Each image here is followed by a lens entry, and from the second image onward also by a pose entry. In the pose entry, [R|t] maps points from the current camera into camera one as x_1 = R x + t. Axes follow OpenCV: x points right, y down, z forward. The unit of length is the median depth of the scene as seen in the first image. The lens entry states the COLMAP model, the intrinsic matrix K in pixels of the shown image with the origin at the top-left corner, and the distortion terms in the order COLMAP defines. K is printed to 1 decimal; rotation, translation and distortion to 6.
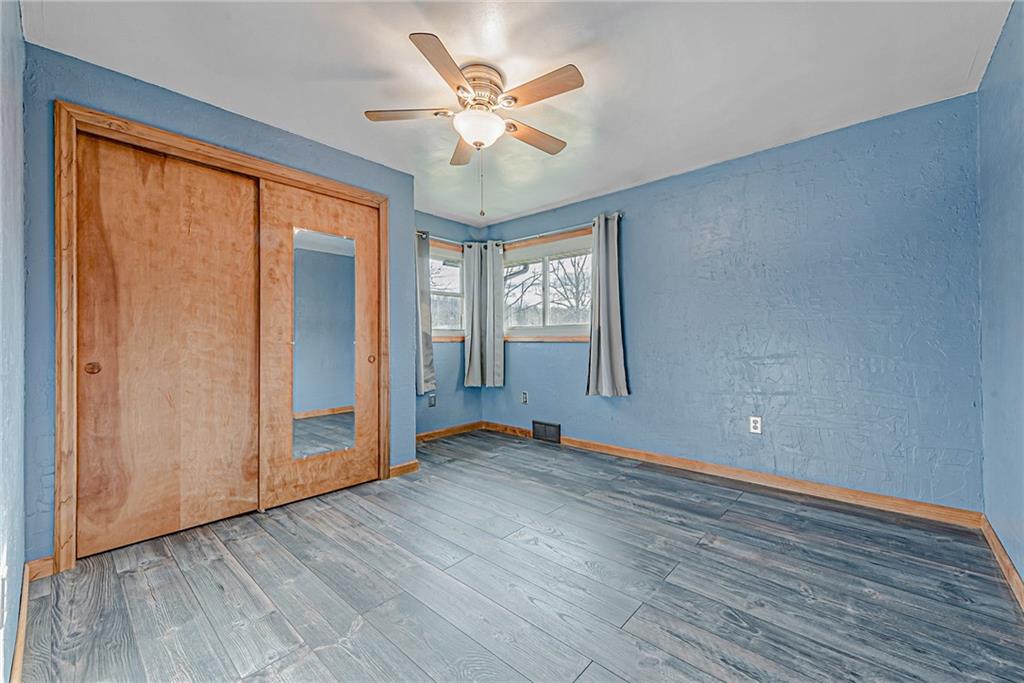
lens RADIAL K [[412.4, 0, 512.0], [0, 412.4, 341.5], [0, 0, 1]] dist [0.000995, -0.000057]
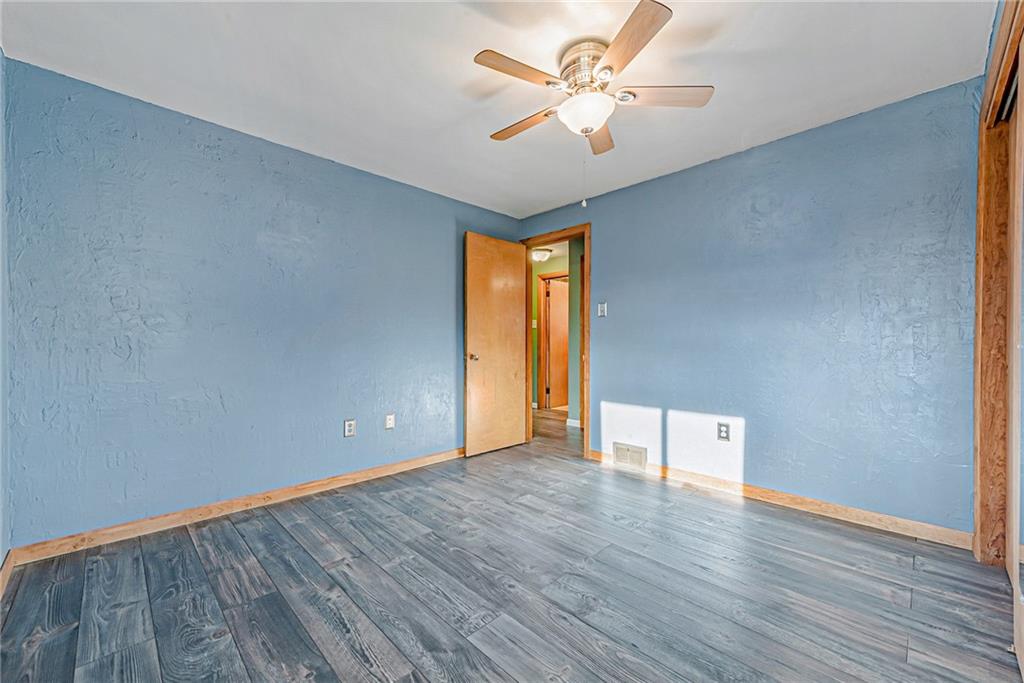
lens RADIAL K [[401.8, 0, 512.0], [0, 401.8, 341.5], [0, 0, 1]] dist [0.010853, -0.000257]
pose [[-0.998361, 0.009080, 0.056503, 0.038179], [0.008910, 0.999955, -0.003260, -0.007970], [-0.056530, -0.002751, -0.998397, 1.920578]]
